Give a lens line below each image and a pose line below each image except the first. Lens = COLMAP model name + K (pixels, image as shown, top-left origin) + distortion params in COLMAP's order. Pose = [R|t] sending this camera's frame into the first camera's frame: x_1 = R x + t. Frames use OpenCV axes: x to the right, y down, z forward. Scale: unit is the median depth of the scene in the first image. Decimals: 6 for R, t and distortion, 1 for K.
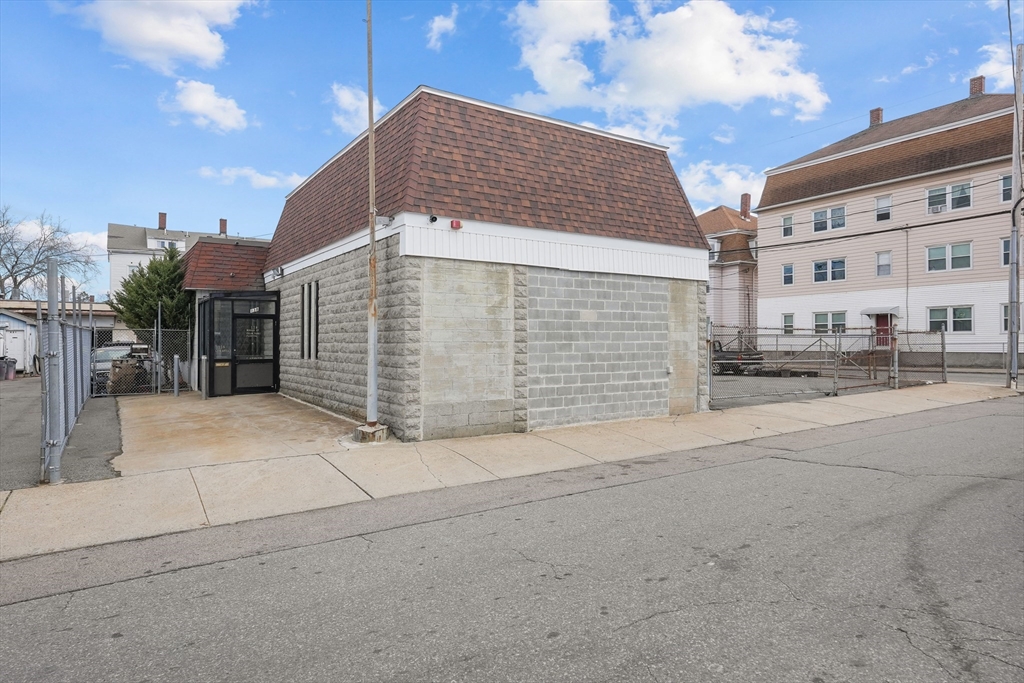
lens RADIAL K [[610.9, 0, 514.4], [0, 610.9, 346.0], [0, 0, 1]] dist [0.007684, -0.000400]
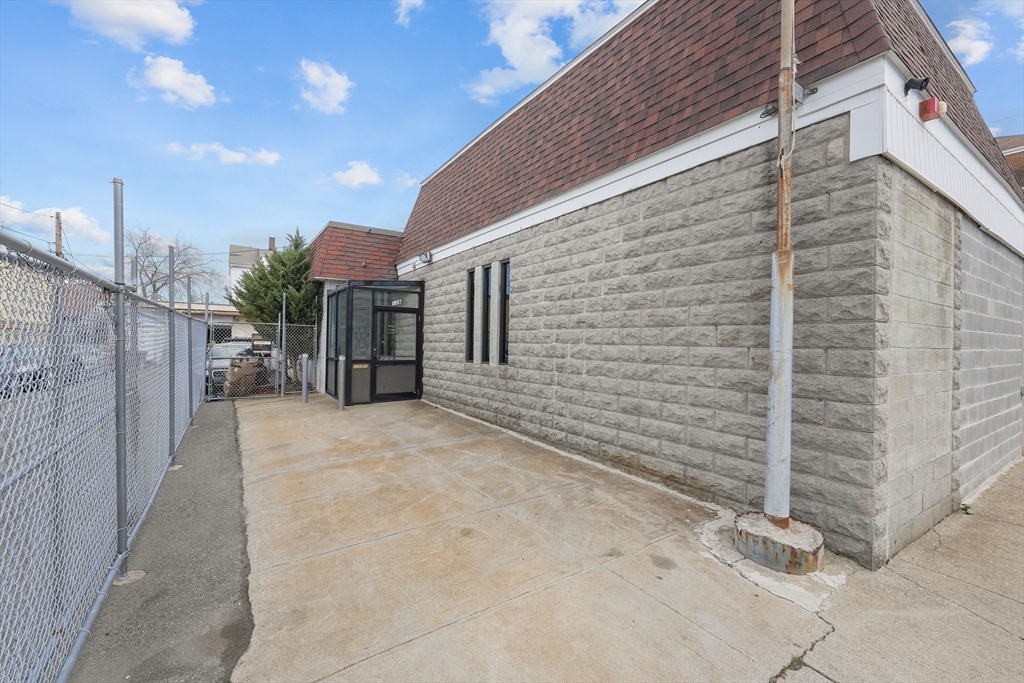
lens RADIAL K [[431.0, 0, 512.9], [0, 431.0, 346.7], [0, 0, 1]] dist [-0.010787, 0.004089]
pose [[0.999861, 0.016647, -0.000142, -0.256890], [-0.016647, 0.999857, 0.002973, -0.001740], [0.000192, -0.002970, 0.999996, 0.392595]]
